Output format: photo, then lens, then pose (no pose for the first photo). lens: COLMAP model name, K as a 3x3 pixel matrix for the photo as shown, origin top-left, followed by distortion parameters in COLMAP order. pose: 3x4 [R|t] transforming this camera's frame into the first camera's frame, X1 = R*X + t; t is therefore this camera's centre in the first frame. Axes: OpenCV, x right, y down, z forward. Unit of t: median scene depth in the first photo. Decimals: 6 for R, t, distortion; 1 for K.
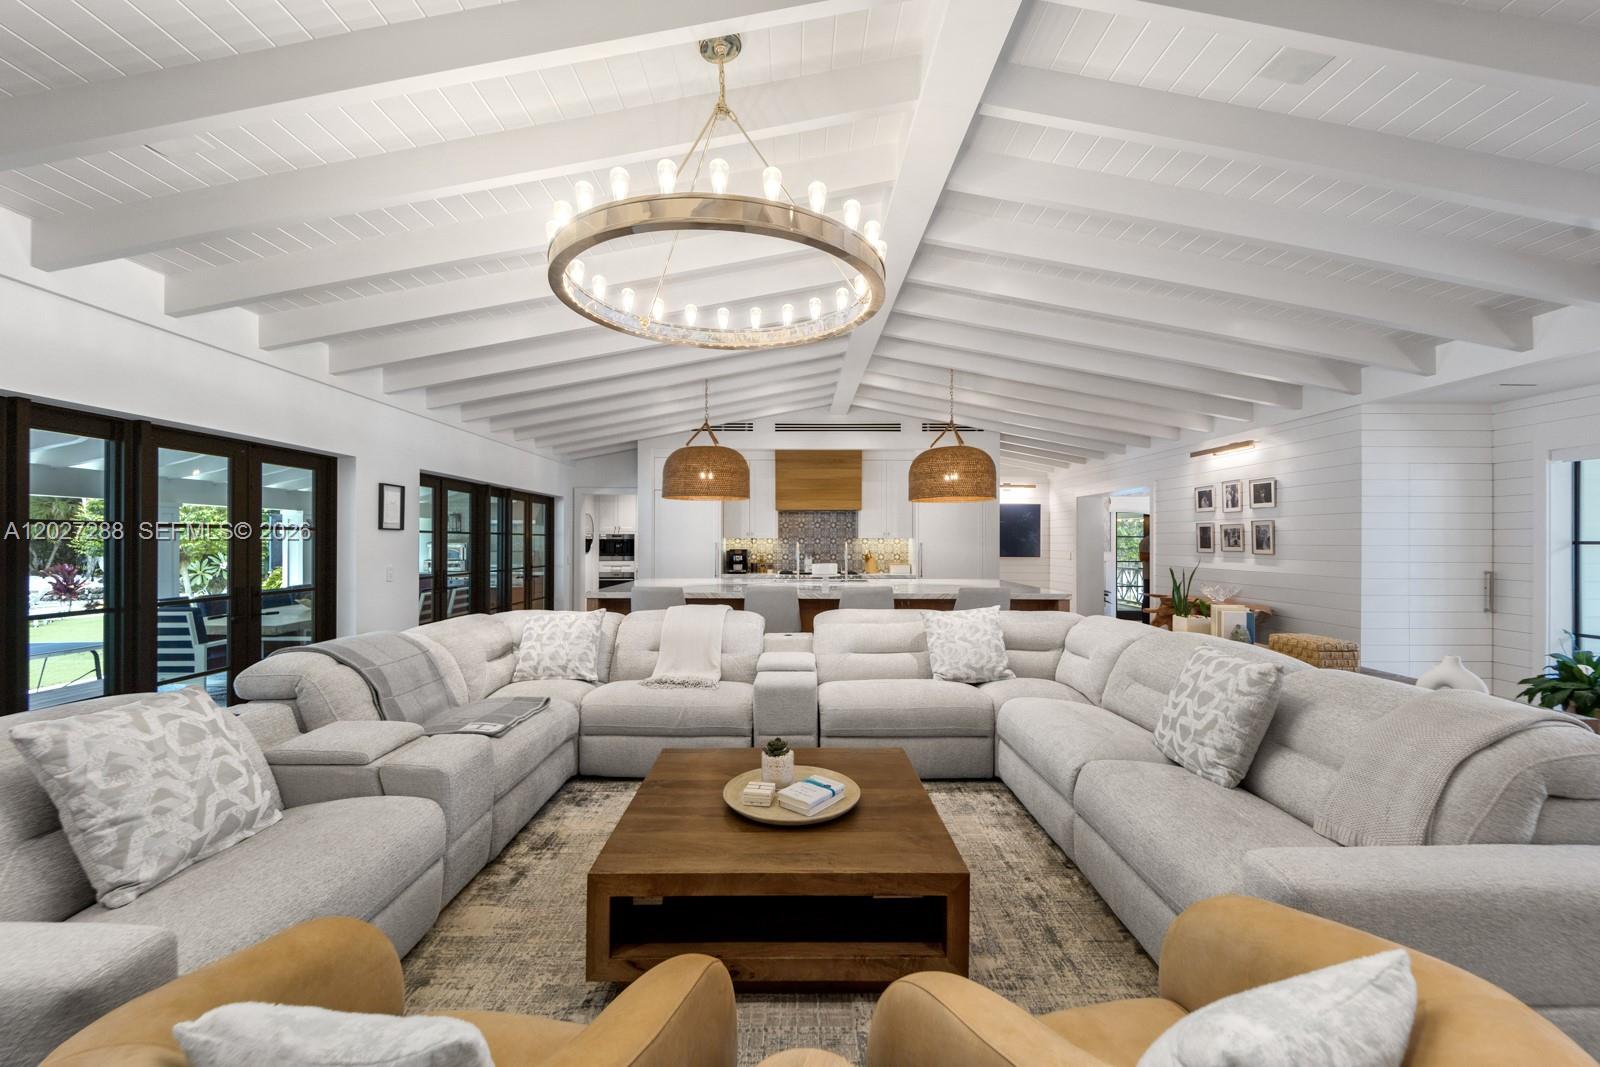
lens RADIAL K [[643.9, 0, 800.9], [0, 643.9, 542.7], [0, 0, 1]] dist [0.017889, -0.005220]
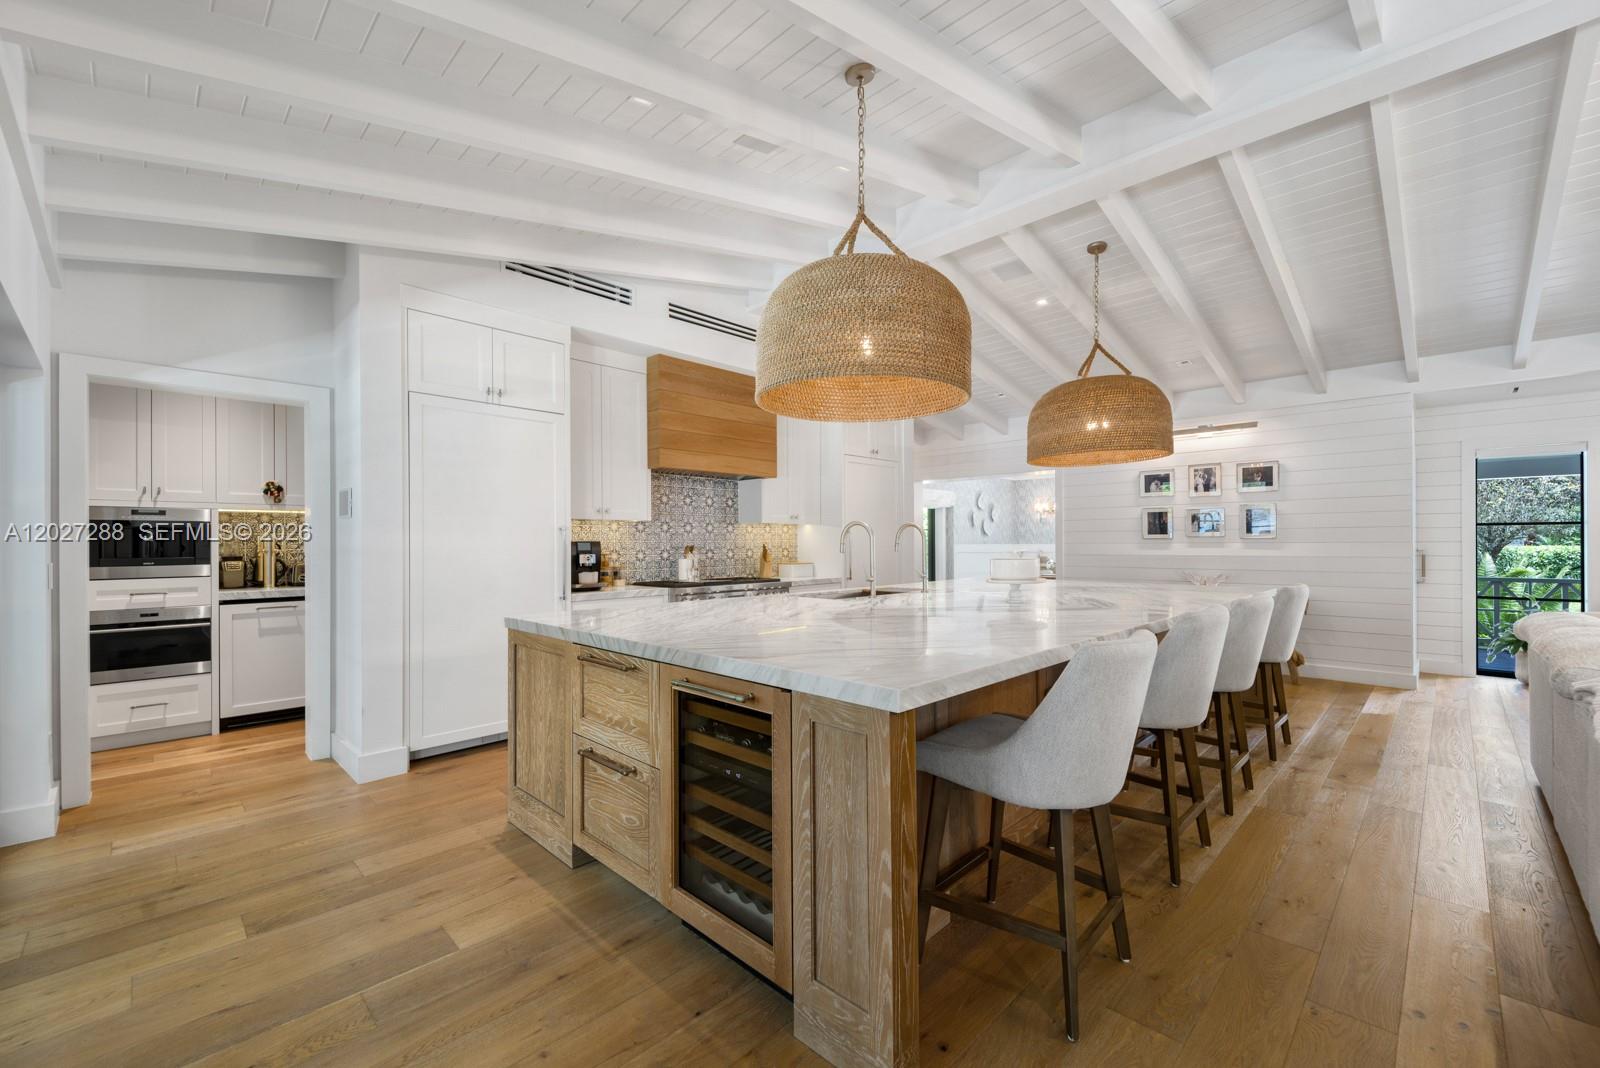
lens RADIAL K [[643.9, 0, 790.4], [0, 643.9, 541.4], [0, 0, 1]] dist [0.017889, -0.005220]
pose [[0.714368, -0.006094, 0.699743, -0.442691], [0.006876, 0.999975, 0.001689, 0.013891], [-0.699736, 0.003605, 0.714392, 0.713320]]
